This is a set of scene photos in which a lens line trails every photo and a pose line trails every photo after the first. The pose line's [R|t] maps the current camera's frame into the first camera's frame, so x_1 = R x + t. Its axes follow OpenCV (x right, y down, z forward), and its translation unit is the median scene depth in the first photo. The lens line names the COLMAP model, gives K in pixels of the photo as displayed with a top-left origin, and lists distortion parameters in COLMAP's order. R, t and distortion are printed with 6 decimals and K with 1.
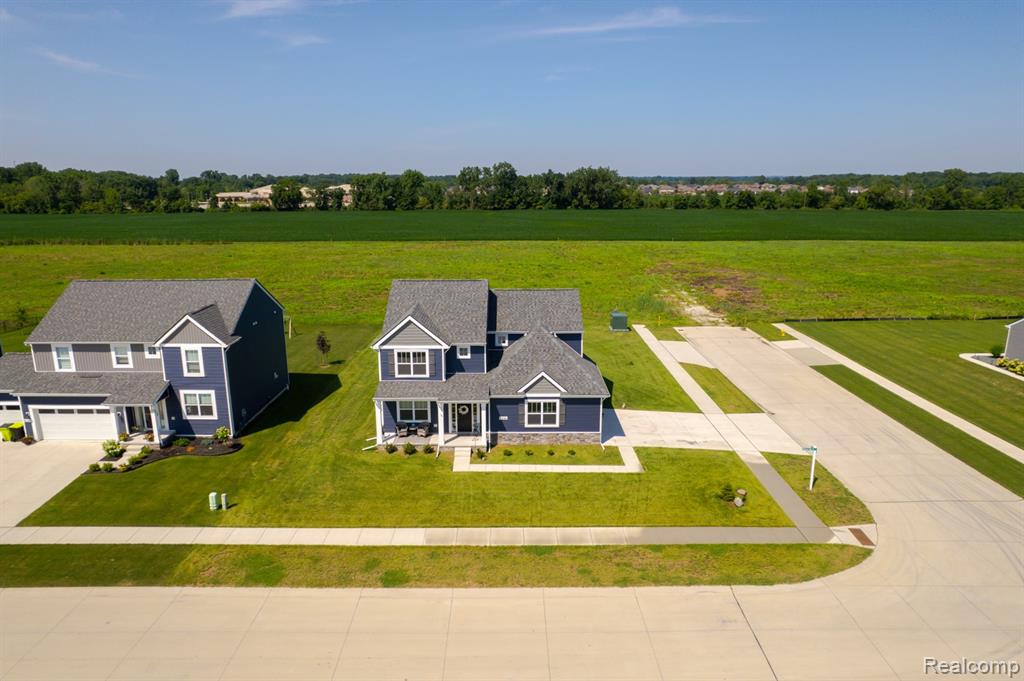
lens RADIAL K [[670.5, 0, 512.0], [0, 670.5, 340.5], [0, 0, 1]] dist [-0.080397, 0.081267]
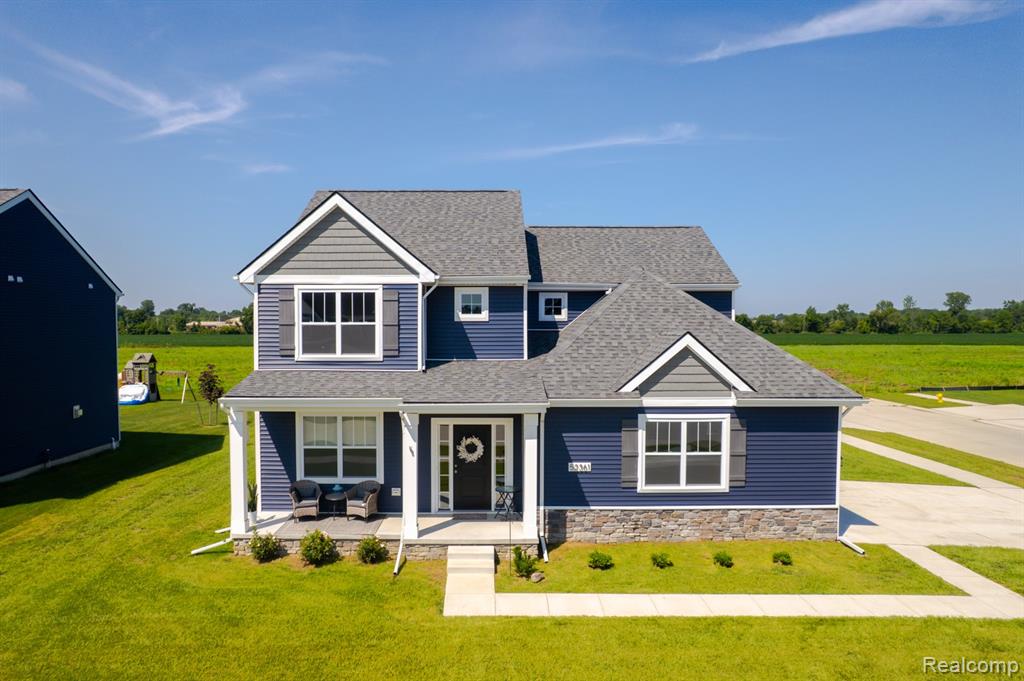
lens RADIAL K [[677.2, 0, 492.6], [0, 677.2, 355.8], [0, 0, 1]] dist [-0.081079, 0.073744]
pose [[0.999994, 0.002674, 0.002097, -0.061256], [-0.002233, 0.982210, -0.187772, 0.124481], [-0.002562, 0.187767, 0.982210, 0.617065]]
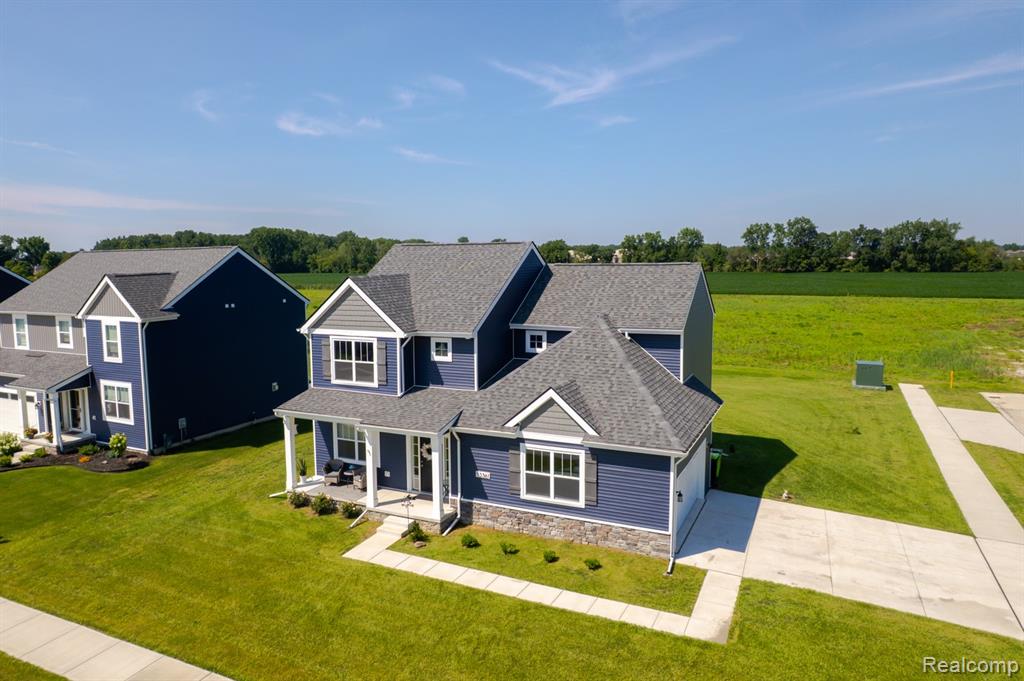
lens RADIAL K [[708.2, 0, 472.2], [0, 708.2, 336.2], [0, 0, 1]] dist [-0.077273, 0.063474]
pose [[0.889916, 0.042362, -0.454152, 0.224136], [-0.096355, 0.990668, -0.096401, 0.061896], [0.445830, 0.129549, 0.885693, 0.487302]]
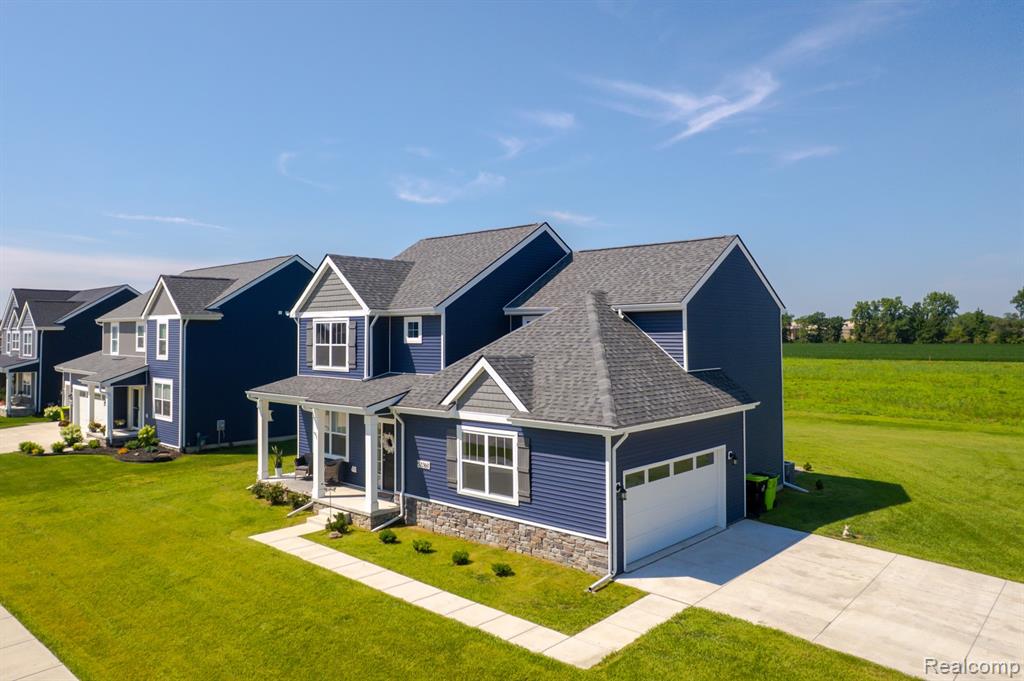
lens RADIAL K [[736.6, 0, 468.1], [0, 736.6, 301.3], [0, 0, 1]] dist [-0.085116, 0.078195]
pose [[0.716293, -0.031848, -0.697072, 0.351447], [-0.159725, 0.964953, -0.208216, 0.106797], [0.679273, 0.260483, 0.686102, 0.647667]]
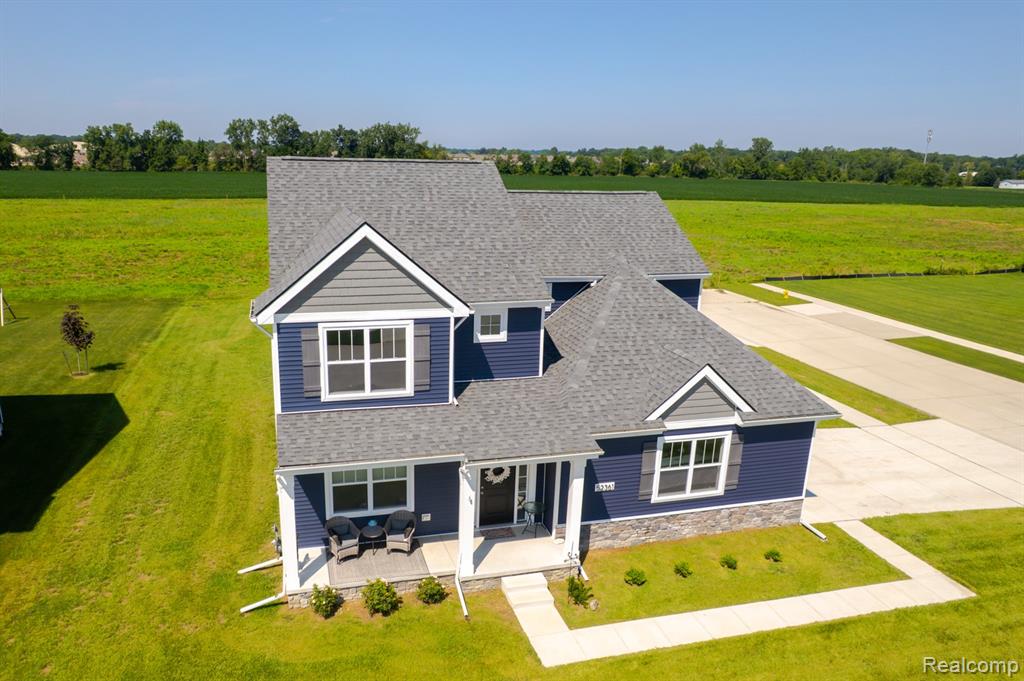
lens RADIAL K [[725.0, 0, 474.8], [0, 725.0, 368.4], [0, 0, 1]] dist [-0.075533, 0.059356]
pose [[0.966873, -0.049398, 0.250434, -0.190435], [0.035331, 0.997551, 0.060358, 0.016568], [-0.252803, -0.049510, 0.966250, 0.600560]]
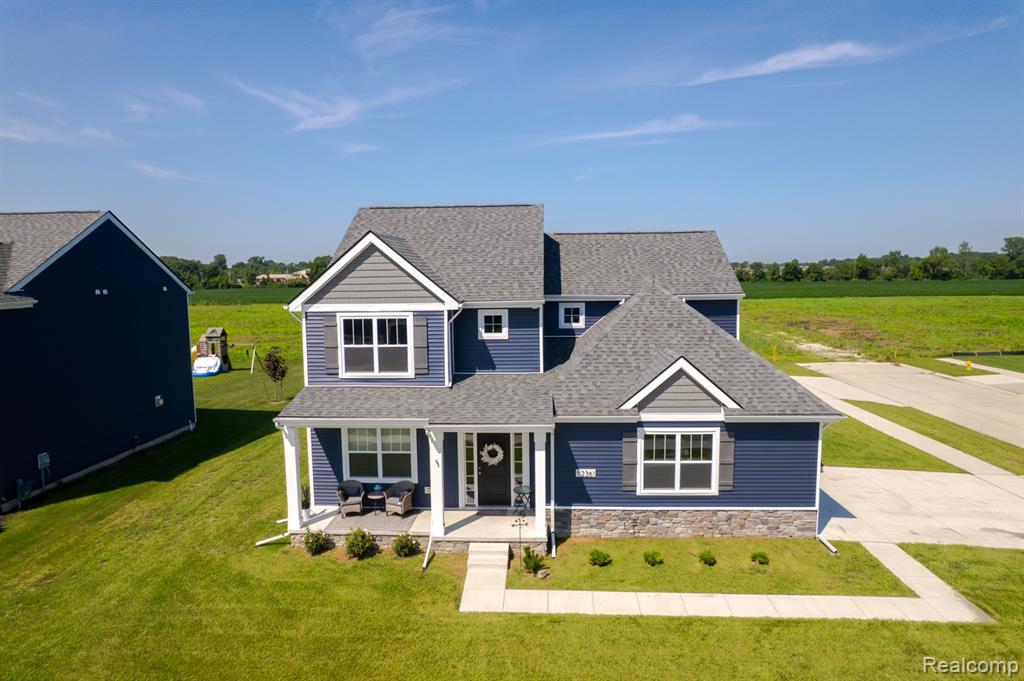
lens RADIAL K [[653.6, 0, 510.7], [0, 653.6, 345.0], [0, 0, 1]] dist [-0.082752, 0.074929]
pose [[0.998449, -0.003141, -0.055584, -0.036643], [-0.003689, 0.992479, -0.122361, 0.085388], [0.055551, 0.122376, 0.990928, 0.575126]]
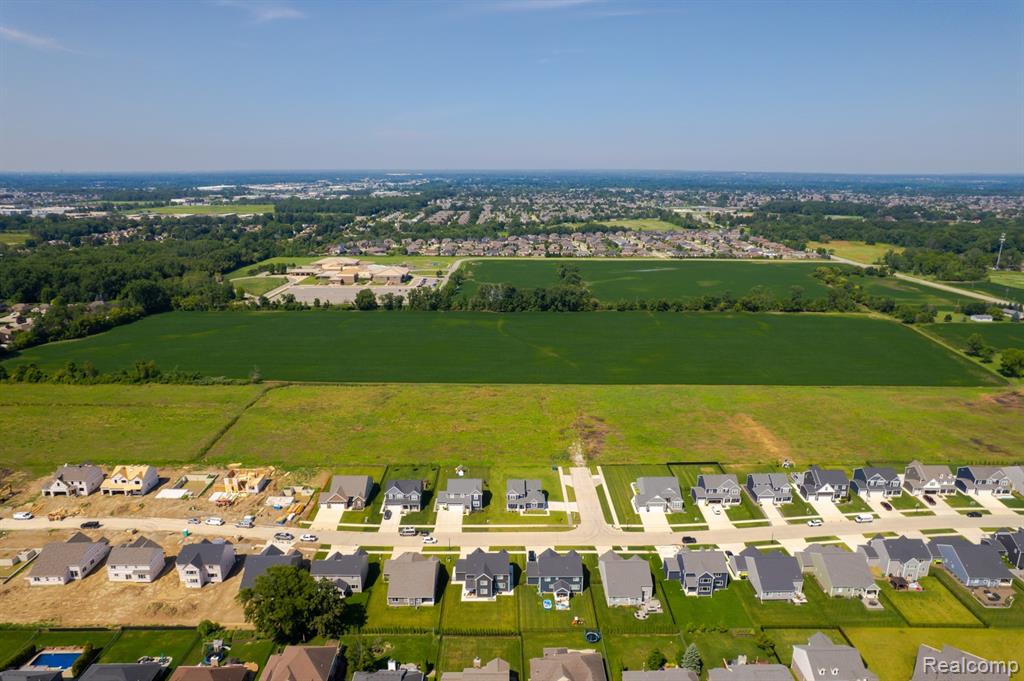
lens RADIAL K [[653.6, 0, 510.7], [0, 653.6, 345.0], [0, 0, 1]] dist [-0.082752, 0.074929]
pose [[0.999855, 0.004291, 0.016496, -0.268772], [-0.004787, 0.999535, 0.030112, -1.504608], [-0.016359, -0.030187, 0.999410, -4.797614]]
